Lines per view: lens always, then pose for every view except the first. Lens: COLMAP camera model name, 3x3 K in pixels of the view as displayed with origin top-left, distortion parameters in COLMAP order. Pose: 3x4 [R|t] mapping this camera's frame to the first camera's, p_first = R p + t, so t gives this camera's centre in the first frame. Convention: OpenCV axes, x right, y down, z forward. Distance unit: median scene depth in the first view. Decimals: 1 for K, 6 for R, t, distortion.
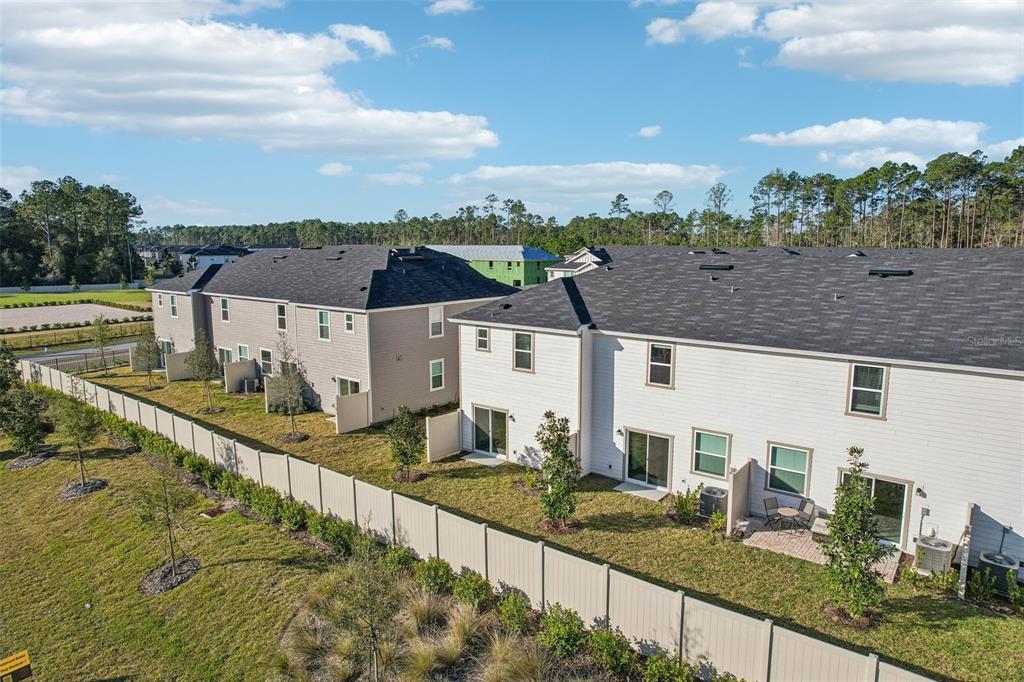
lens RADIAL K [[646.2, 0, 525.5], [0, 646.2, 342.2], [0, 0, 1]] dist [-0.069444, 0.059870]
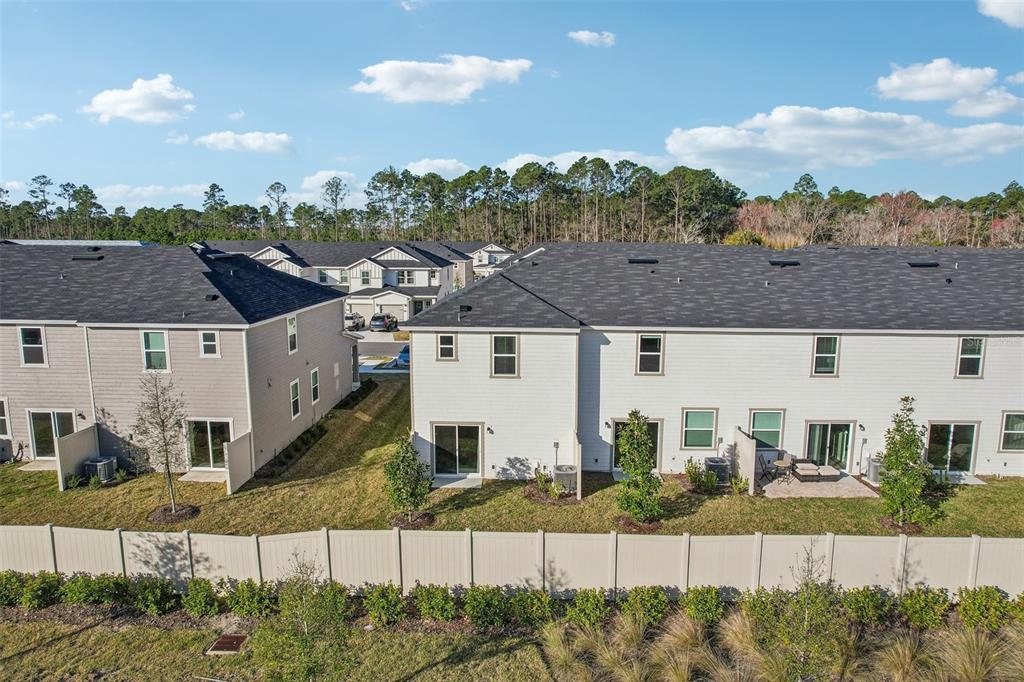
lens RADIAL K [[646.2, 0, 525.5], [0, 646.2, 342.2], [0, 0, 1]] dist [-0.069444, 0.059870]
pose [[0.801769, -0.088030, 0.591116, -0.534036], [0.083287, 0.995899, 0.035344, -0.035648], [-0.591802, 0.020895, 0.805812, 0.248831]]
